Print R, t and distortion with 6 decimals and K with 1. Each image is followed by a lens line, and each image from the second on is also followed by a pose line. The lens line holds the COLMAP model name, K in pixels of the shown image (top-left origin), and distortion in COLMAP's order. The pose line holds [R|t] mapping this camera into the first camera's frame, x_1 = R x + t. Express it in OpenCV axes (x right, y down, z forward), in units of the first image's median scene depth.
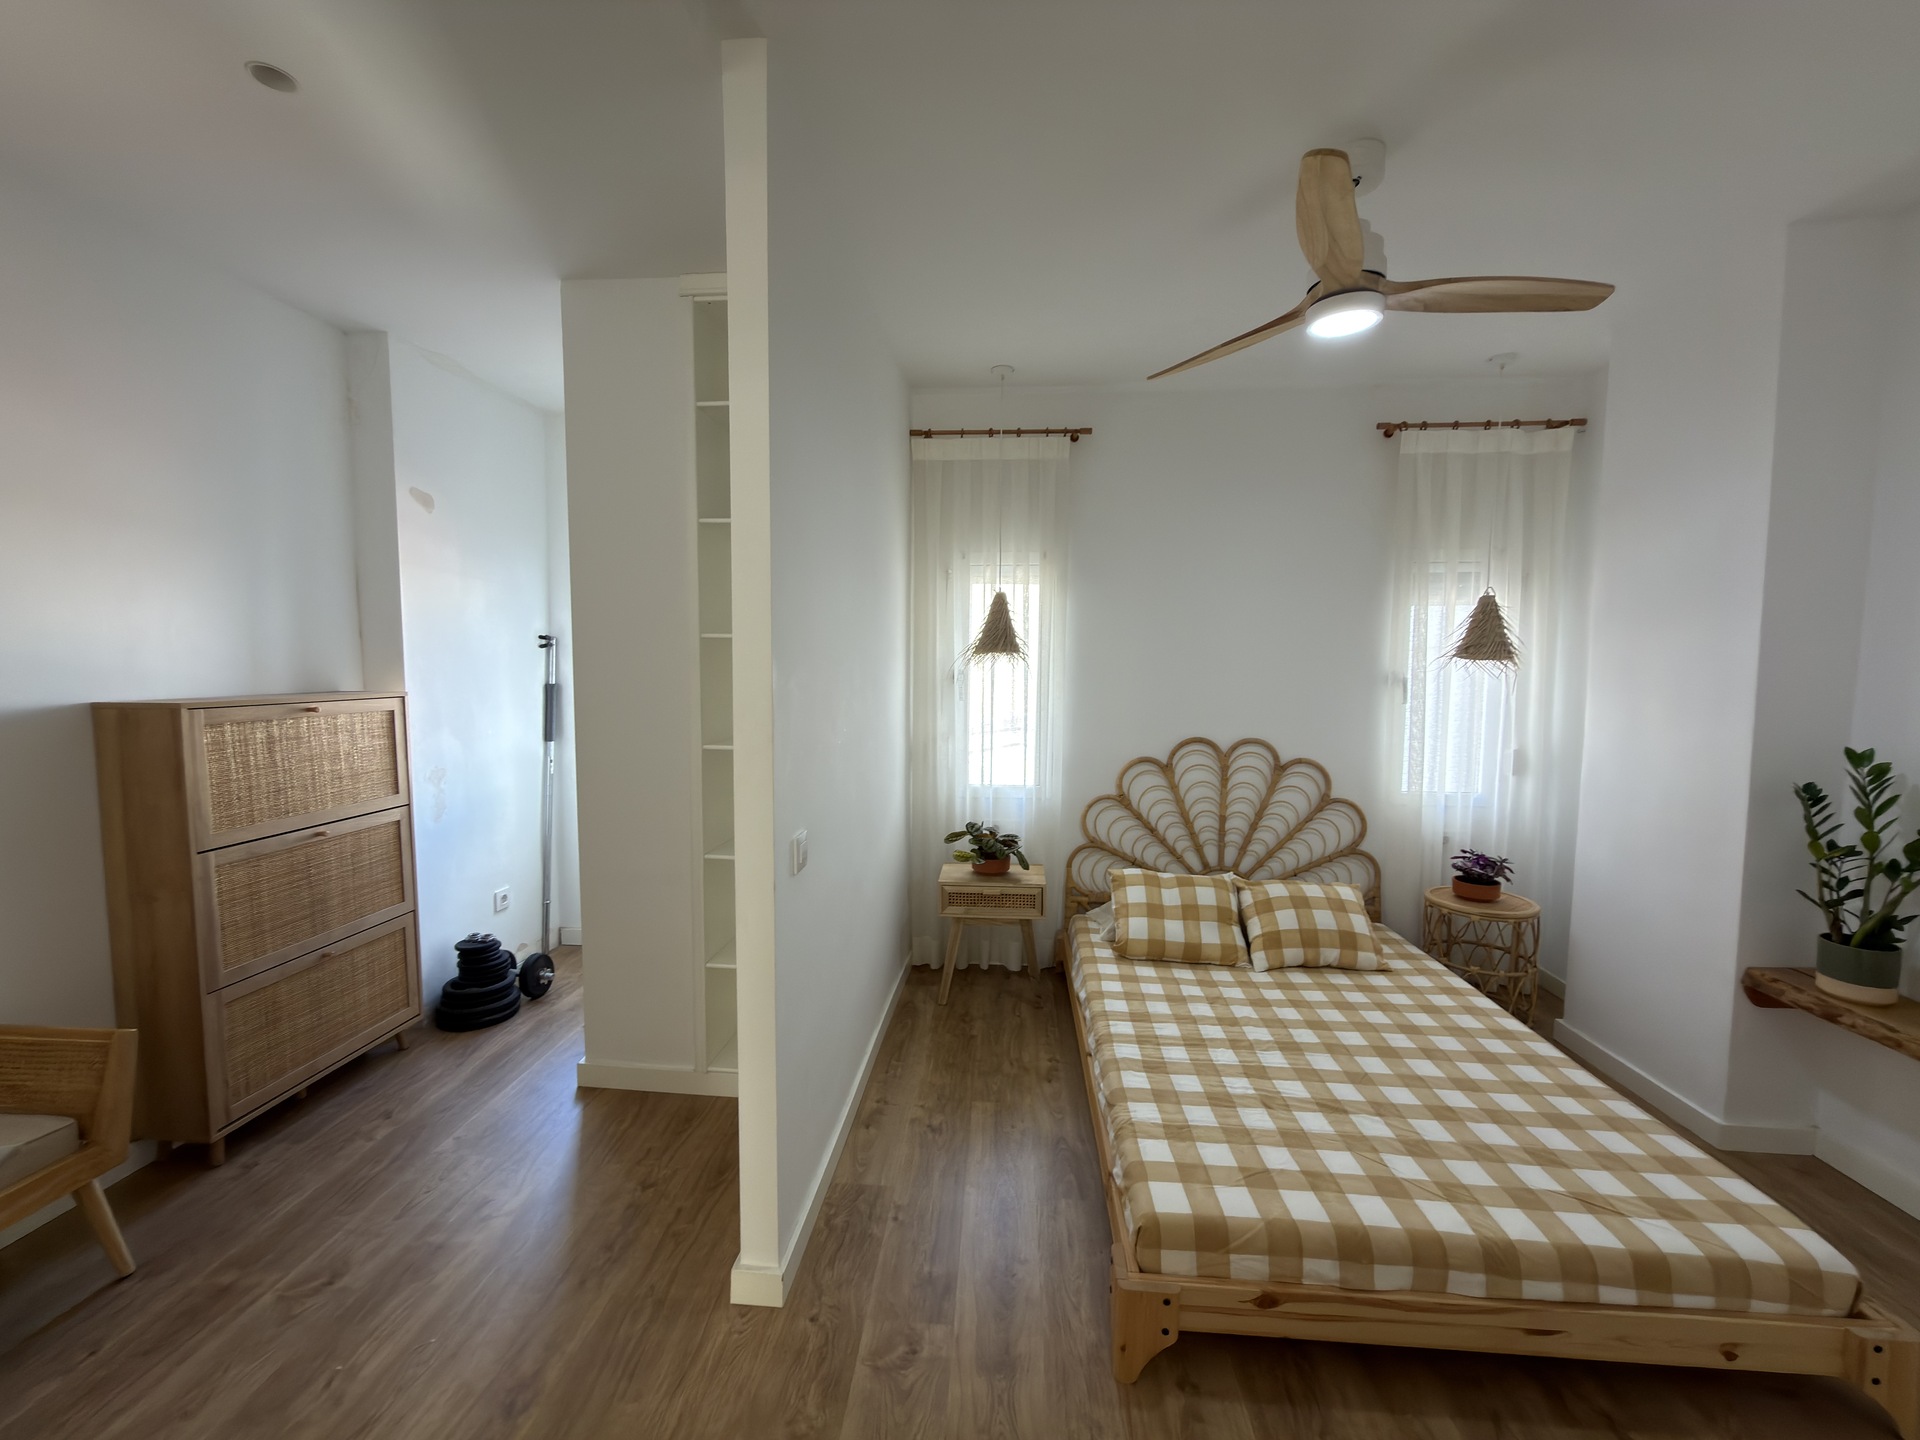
lens RADIAL K [[770.2, 0, 962.8], [0, 770.2, 712.6], [0, 0, 1]] dist [0.003974, -0.000049]
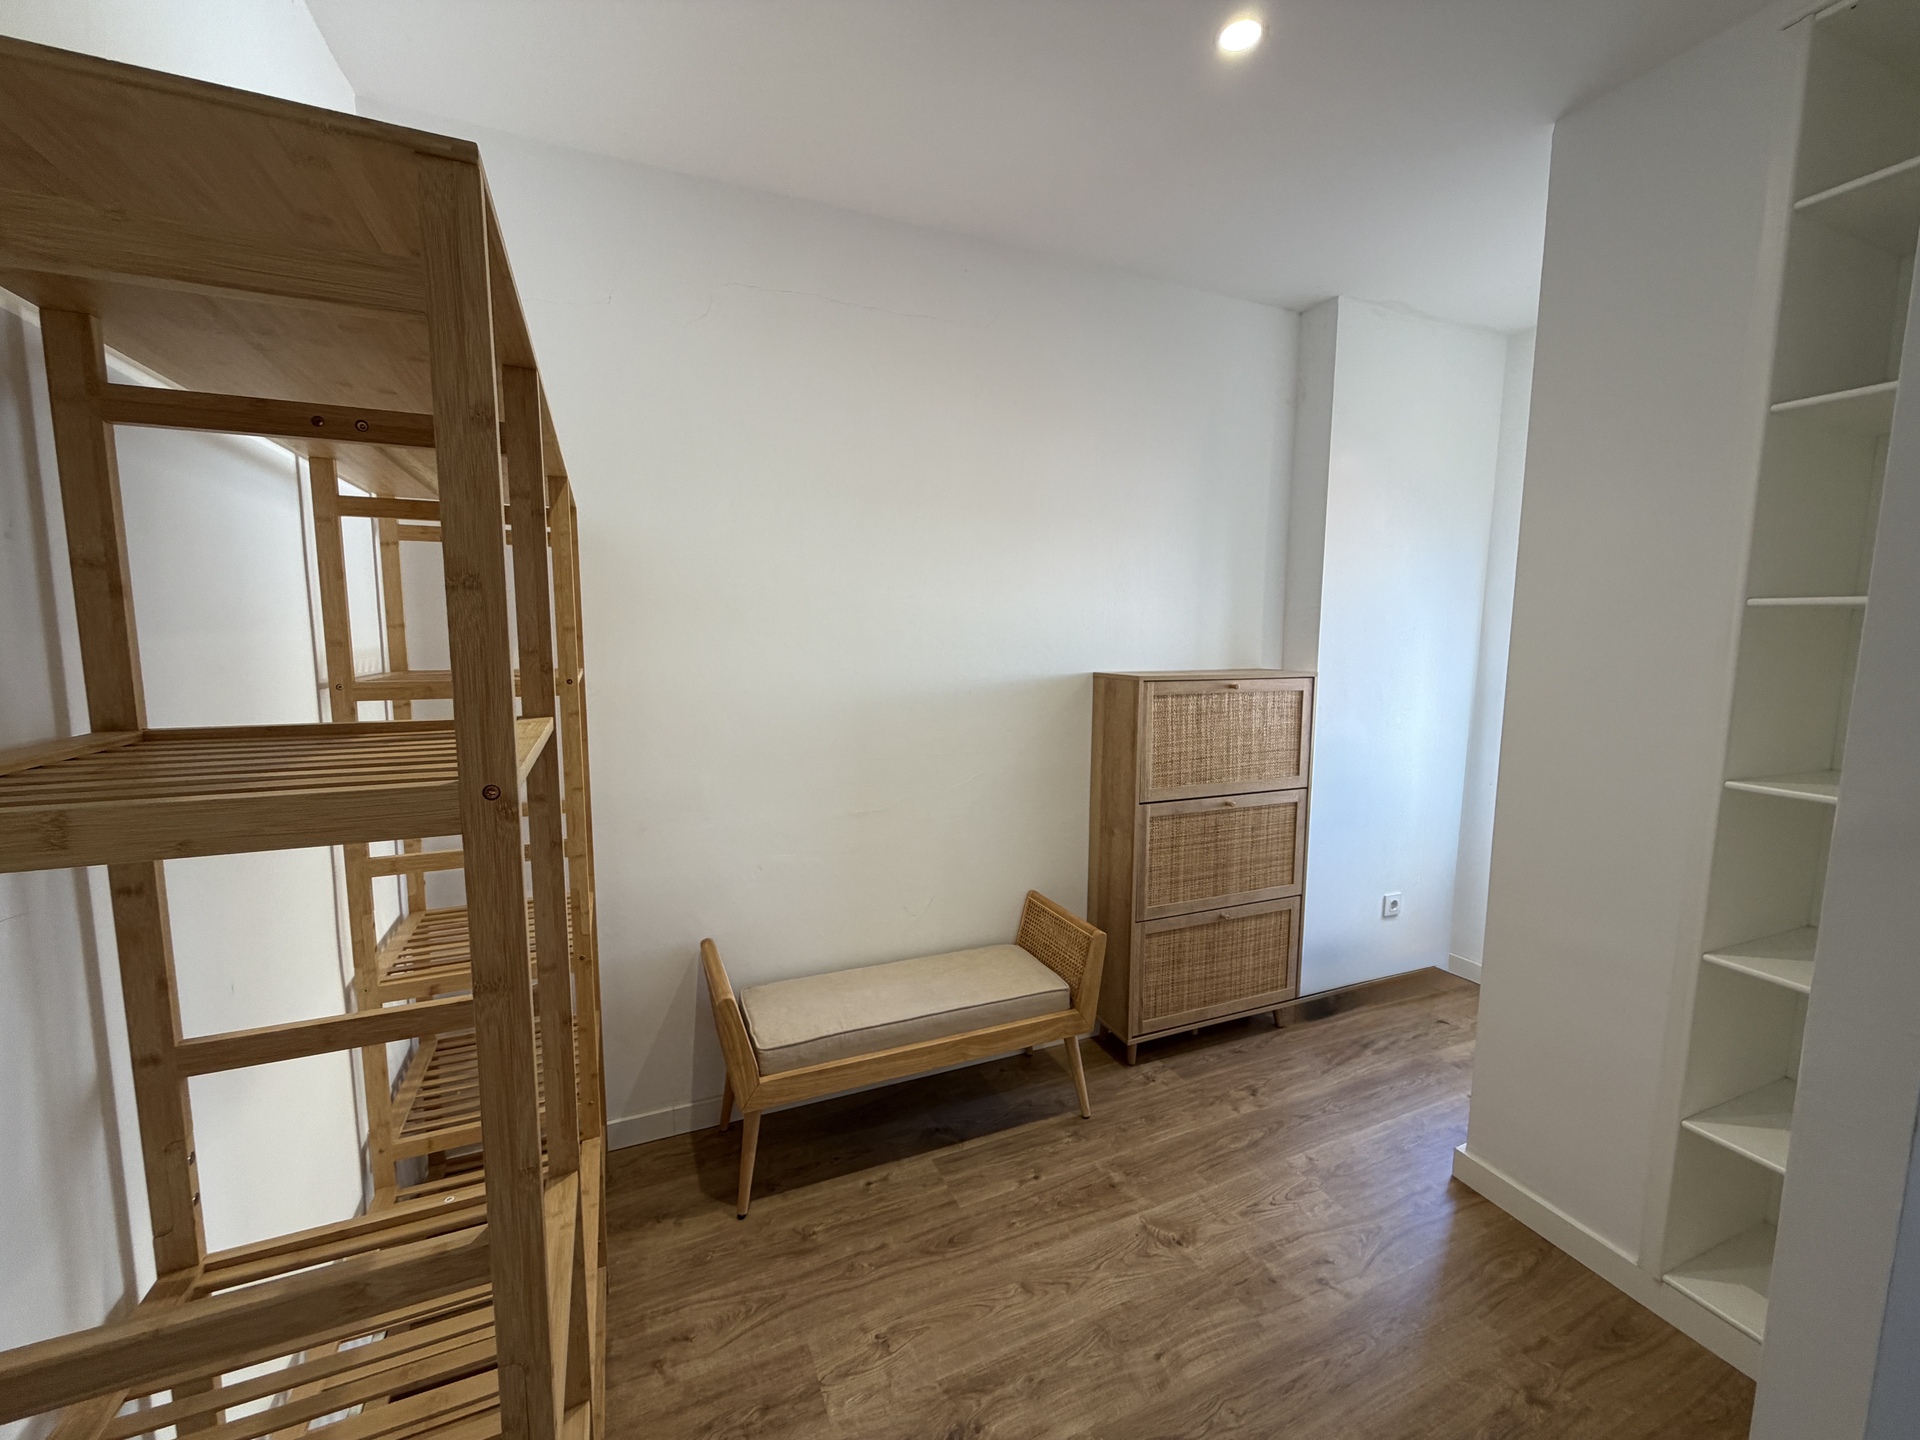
lens RADIAL K [[770.2, 0, 951.5], [0, 770.2, 723.6], [0, 0, 1]] dist [0.003974, -0.000049]
pose [[0.460164, 0.102192, -0.881933, -0.080790], [-0.064415, 0.994579, 0.081634, -0.014078], [0.885494, 0.019245, 0.464252, 0.162842]]
